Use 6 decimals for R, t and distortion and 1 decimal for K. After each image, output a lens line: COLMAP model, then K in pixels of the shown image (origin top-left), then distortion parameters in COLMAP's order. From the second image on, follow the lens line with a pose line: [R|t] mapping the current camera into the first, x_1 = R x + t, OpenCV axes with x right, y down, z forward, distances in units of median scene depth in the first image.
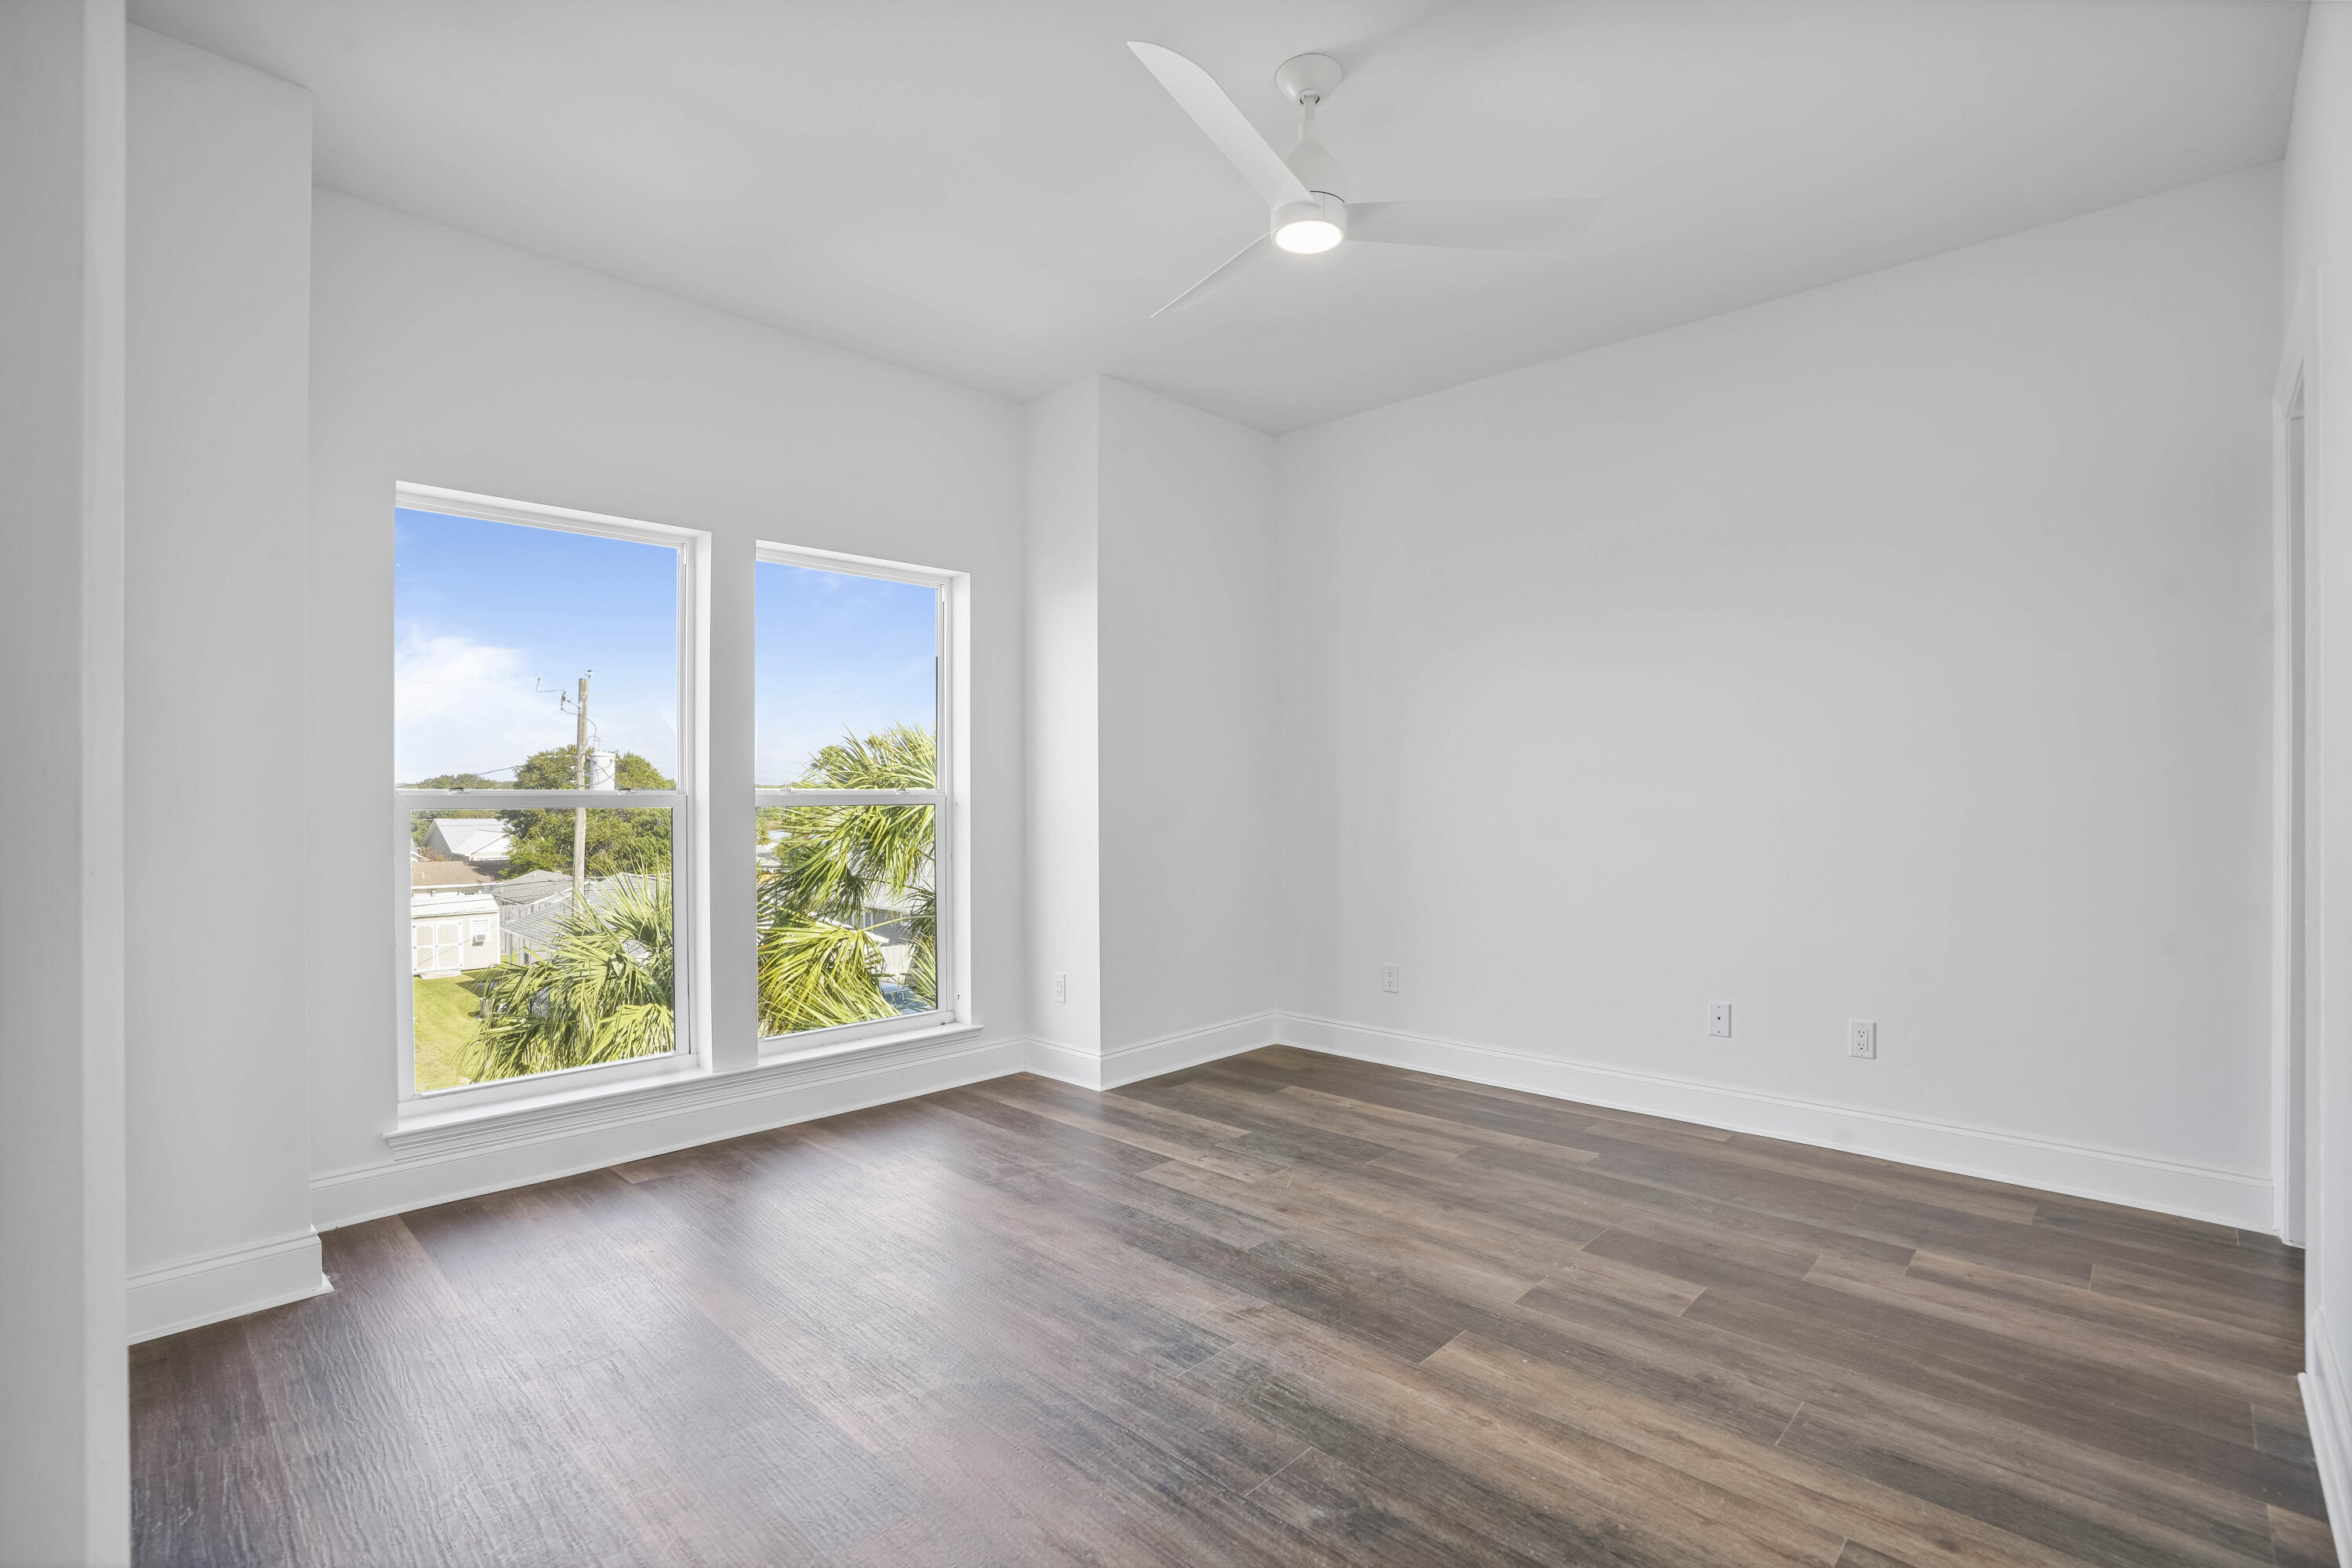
lens RADIAL K [[1074.8, 0, 1169.0], [0, 1074.8, 782.7], [0, 0, 1]] dist [-0.012270, 0.002570]
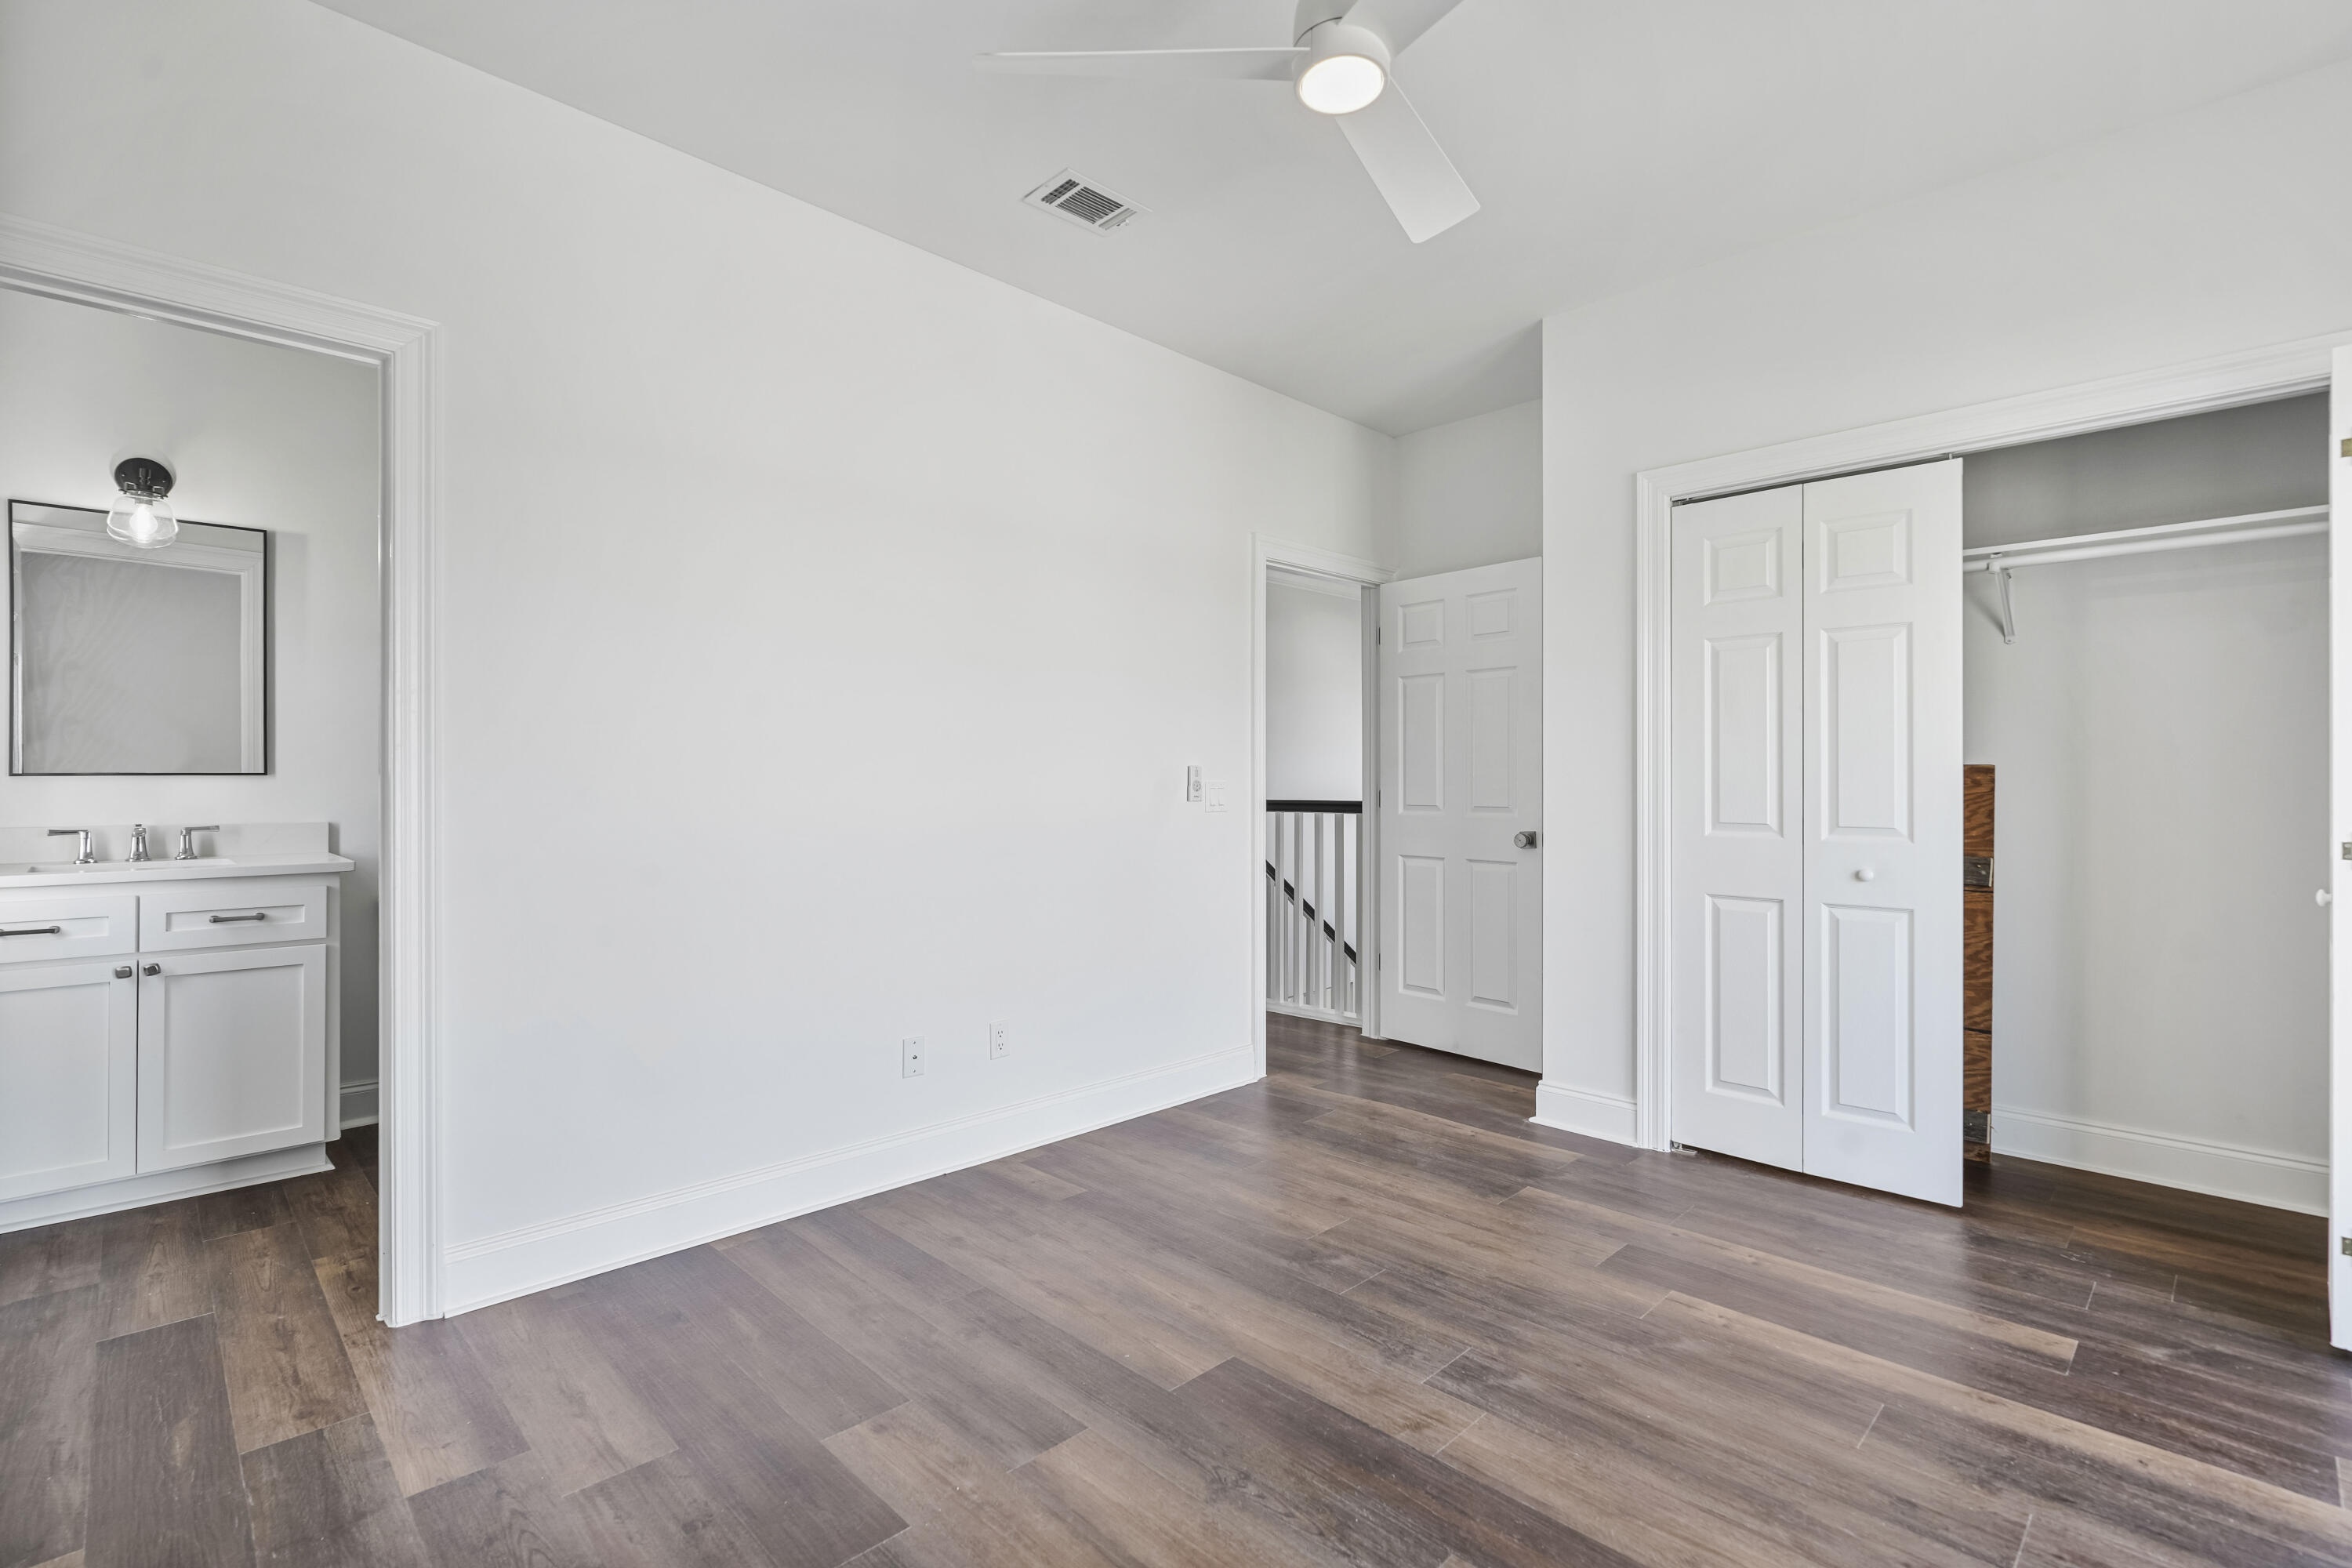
lens RADIAL K [[1074.8, 0, 1179.4], [0, 1074.8, 787.5], [0, 0, 1]] dist [-0.012270, 0.002570]
pose [[-0.999927, 0.000050, 0.012053, 0.259483], [-0.000010, 0.999988, -0.004985, 0.011594], [-0.012053, -0.004984, -0.999915, 1.915651]]
